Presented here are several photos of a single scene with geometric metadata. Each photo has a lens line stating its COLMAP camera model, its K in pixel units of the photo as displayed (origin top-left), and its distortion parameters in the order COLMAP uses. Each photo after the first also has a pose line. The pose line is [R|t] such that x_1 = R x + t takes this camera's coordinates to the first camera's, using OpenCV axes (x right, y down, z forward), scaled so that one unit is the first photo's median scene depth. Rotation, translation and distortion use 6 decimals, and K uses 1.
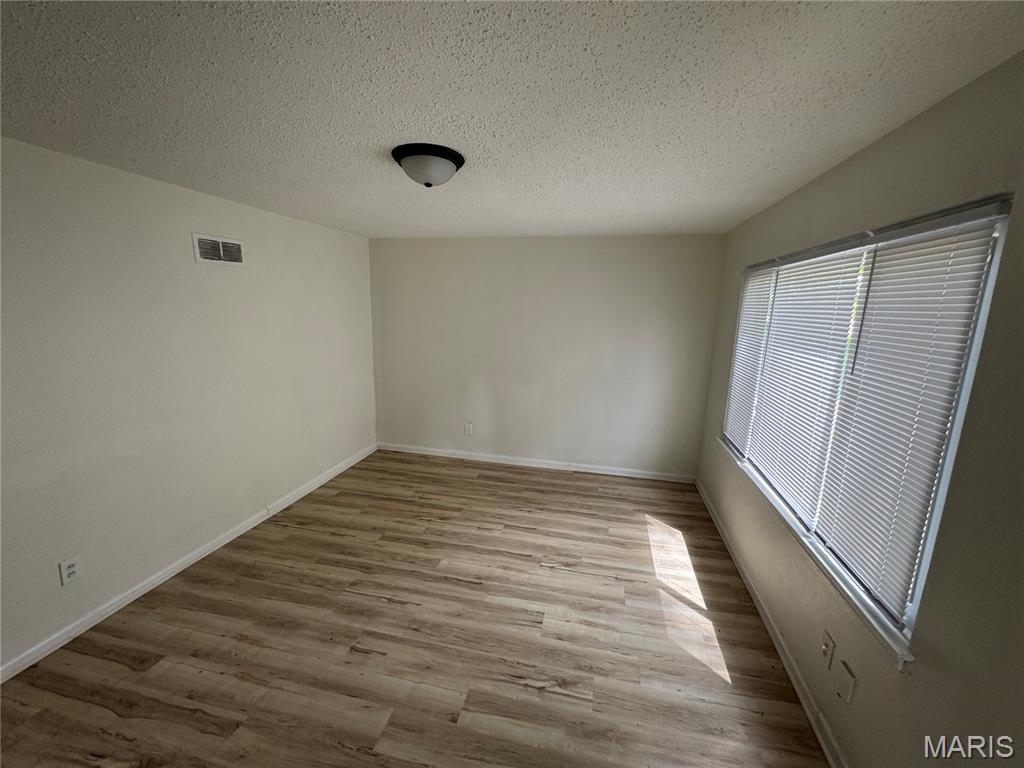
lens RADIAL K [[410.4, 0, 510.0], [0, 410.4, 384.7], [0, 0, 1]] dist [-0.001390, -0.000048]
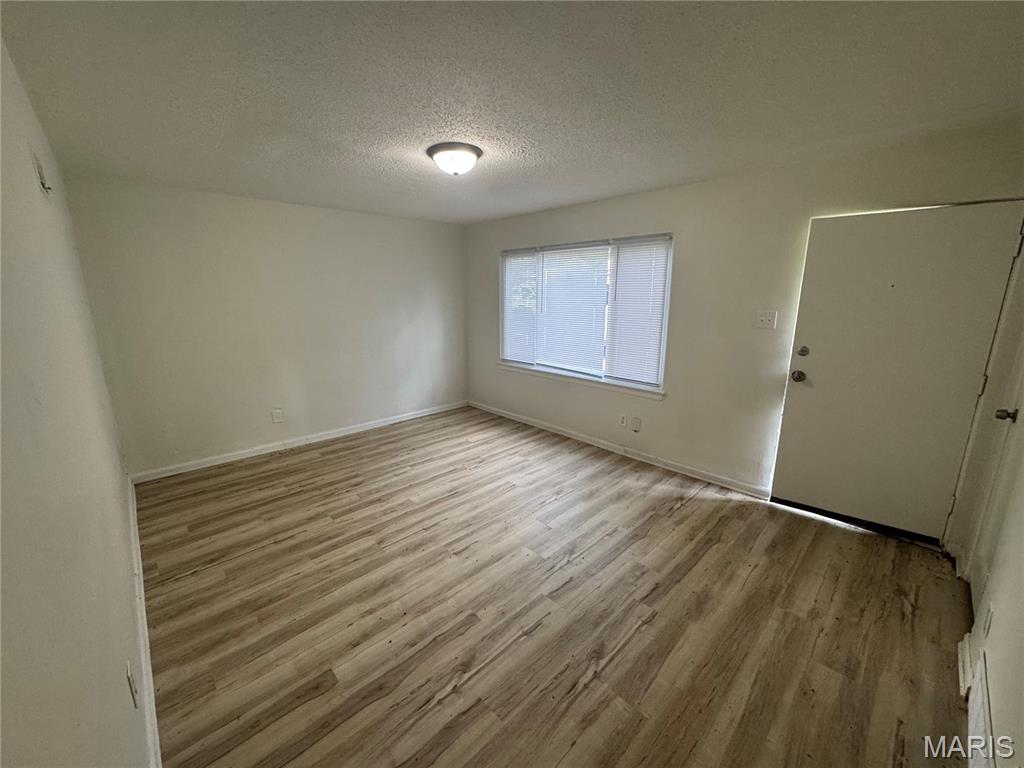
lens RADIAL K [[411.7, 0, 509.9], [0, 411.7, 383.6], [0, 0, 1]] dist [-0.001494, 0.000022]
pose [[0.547967, -0.203866, 0.811277, -0.770649], [0.173970, 0.976415, 0.127858, 0.017292], [-0.818209, 0.071075, 0.570510, 0.092661]]
